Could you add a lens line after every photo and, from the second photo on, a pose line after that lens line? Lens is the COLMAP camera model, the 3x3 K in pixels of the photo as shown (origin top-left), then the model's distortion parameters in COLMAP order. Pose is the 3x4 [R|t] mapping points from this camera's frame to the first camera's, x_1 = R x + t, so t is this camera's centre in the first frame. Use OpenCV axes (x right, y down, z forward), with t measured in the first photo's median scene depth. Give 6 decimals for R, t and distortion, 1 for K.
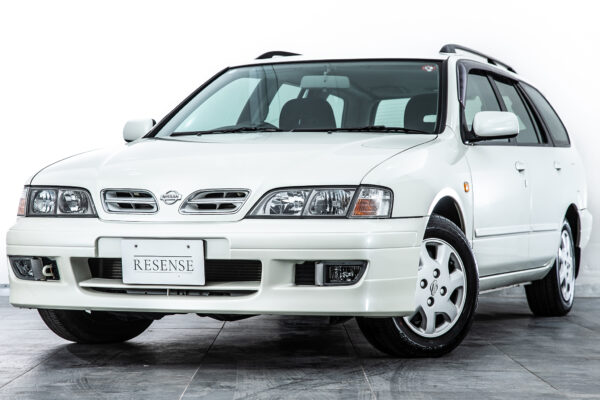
lens RADIAL K [[1506.8, 0, 300.0], [0, 1506.8, 200.0], [0, 0, 1]] dist [0.022780, -0.124912]
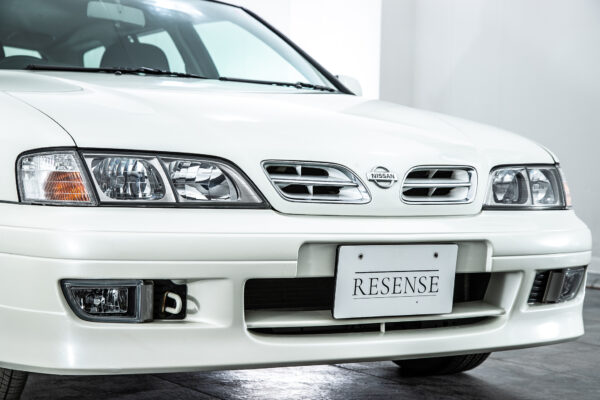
lens RADIAL K [[1222.3, 0, 371.1], [0, 1222.3, 198.7], [0, 0, 1]] dist [0.071969, -0.290076]
pose [[0.617707, -0.002092, 0.786406, -0.496531], [-0.025505, 0.999417, 0.022693, -0.004279], [-0.785995, -0.034075, 0.617293, 0.691311]]
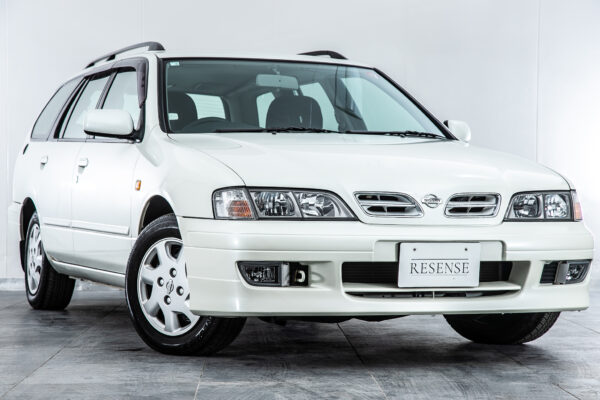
lens RADIAL K [[1584.3, 0, 300.0], [0, 1584.3, 200.0], [0, 0, 1]] dist [-0.029439, -0.302206]
pose [[0.782157, 0.004544, 0.623064, -0.823556], [-0.008911, 0.999953, 0.003894, -0.005726], [-0.623017, -0.008598, 0.782161, 0.225515]]
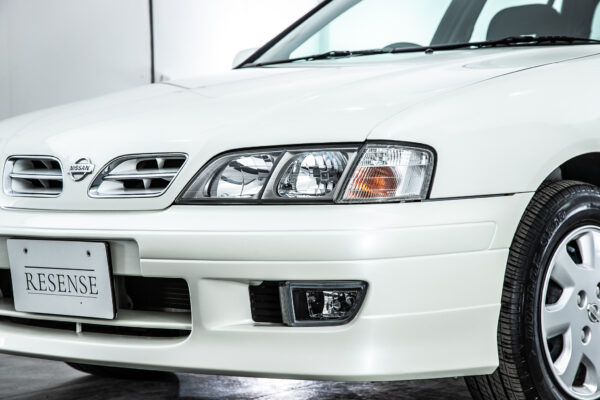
lens RADIAL K [[1646.2, 0, 300.0], [0, 1646.2, 200.0], [0, 0, 1]] dist [-0.583620, 0.211378]
pose [[0.935002, -0.011213, -0.354465, 0.226703], [0.023429, 0.999270, 0.030190, -0.007100], [0.353868, -0.036532, 0.934582, 0.429199]]
